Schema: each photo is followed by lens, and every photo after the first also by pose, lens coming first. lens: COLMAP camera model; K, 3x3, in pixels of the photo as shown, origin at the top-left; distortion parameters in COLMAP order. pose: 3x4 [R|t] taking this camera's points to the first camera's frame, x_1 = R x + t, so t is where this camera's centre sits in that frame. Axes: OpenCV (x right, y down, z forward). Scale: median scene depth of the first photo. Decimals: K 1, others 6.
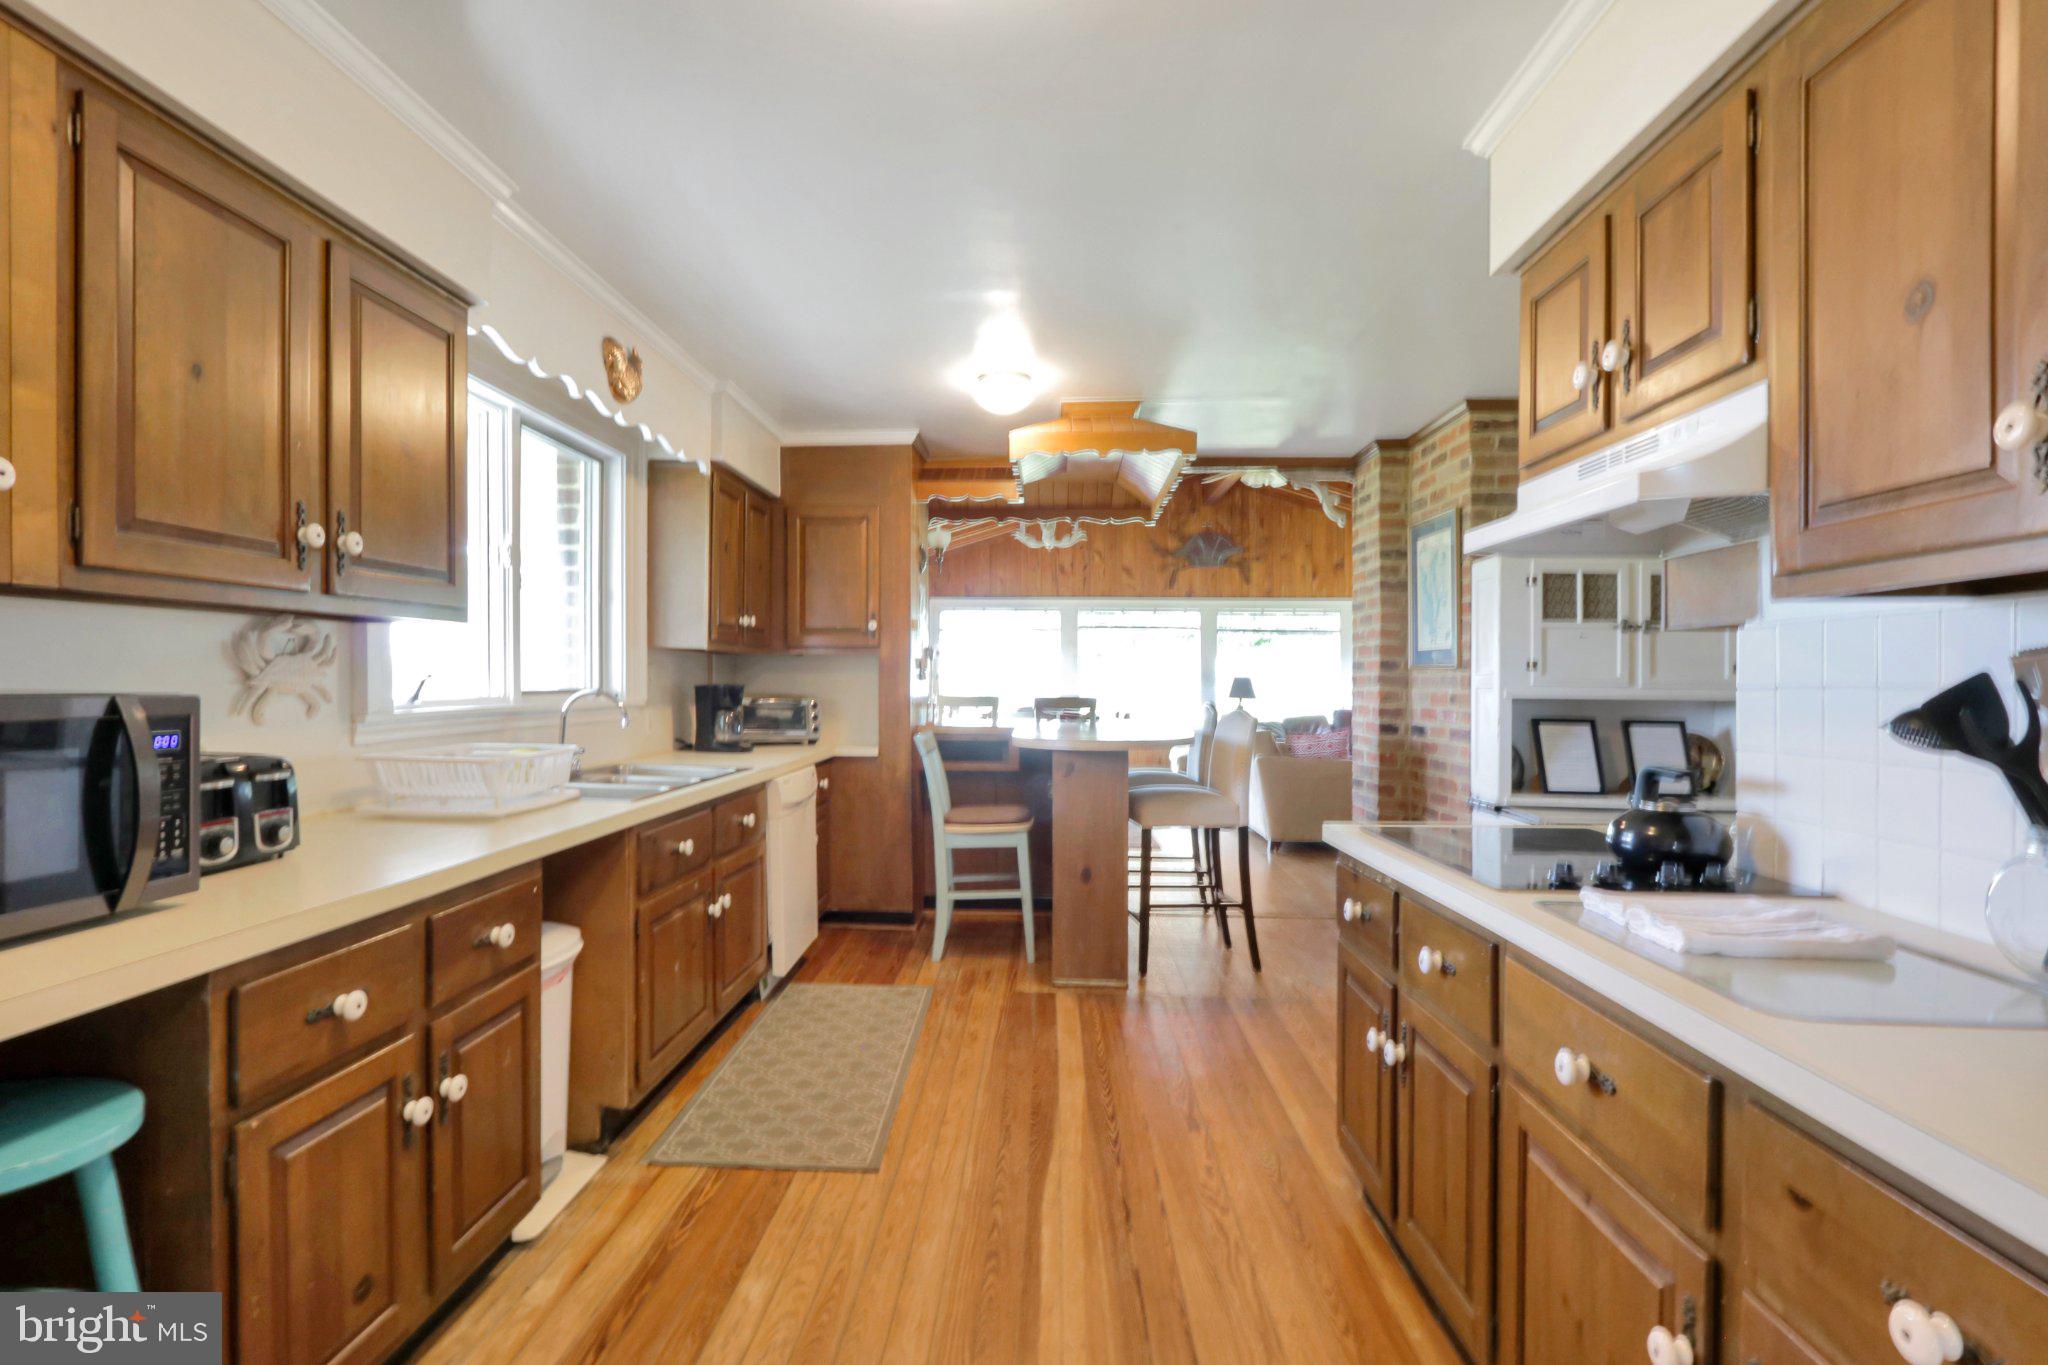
lens RADIAL K [[964.6, 0, 1024.0], [0, 964.6, 682.5], [0, 0, 1]] dist [0.003568, 0.000397]
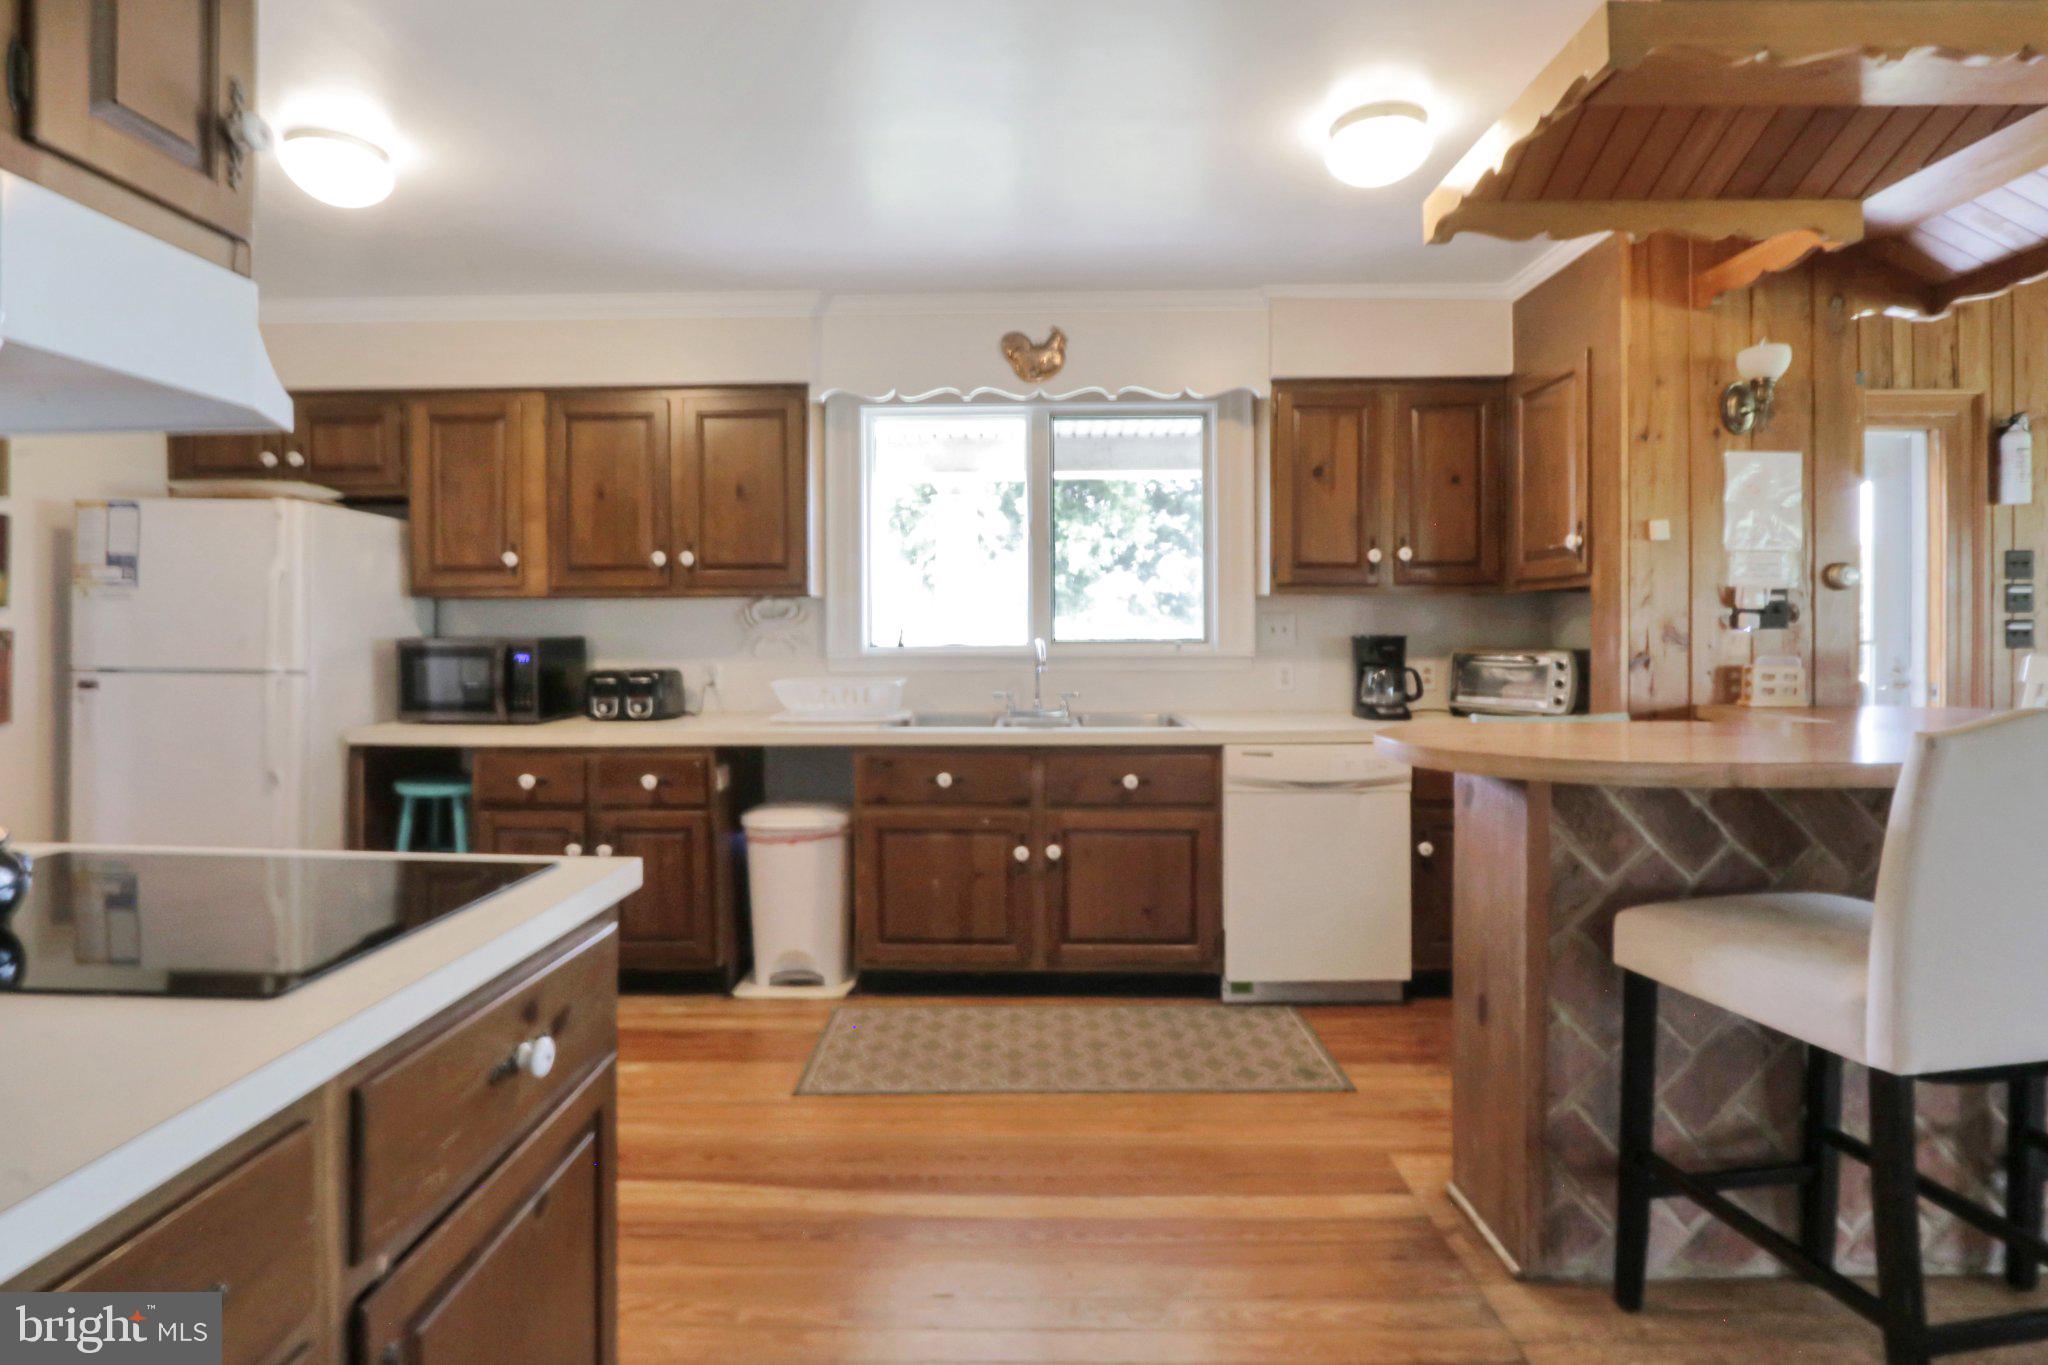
lens RADIAL K [[1038.4, 0, 1022.4], [0, 1038.4, 622.8], [0, 0, 1]] dist [0.000513, 0.000047]
pose [[0.027187, -0.008209, -0.999597, 0.900343], [0.003763, 0.999960, -0.008110, -0.001958], [0.999623, -0.003541, 0.027217, 1.101862]]
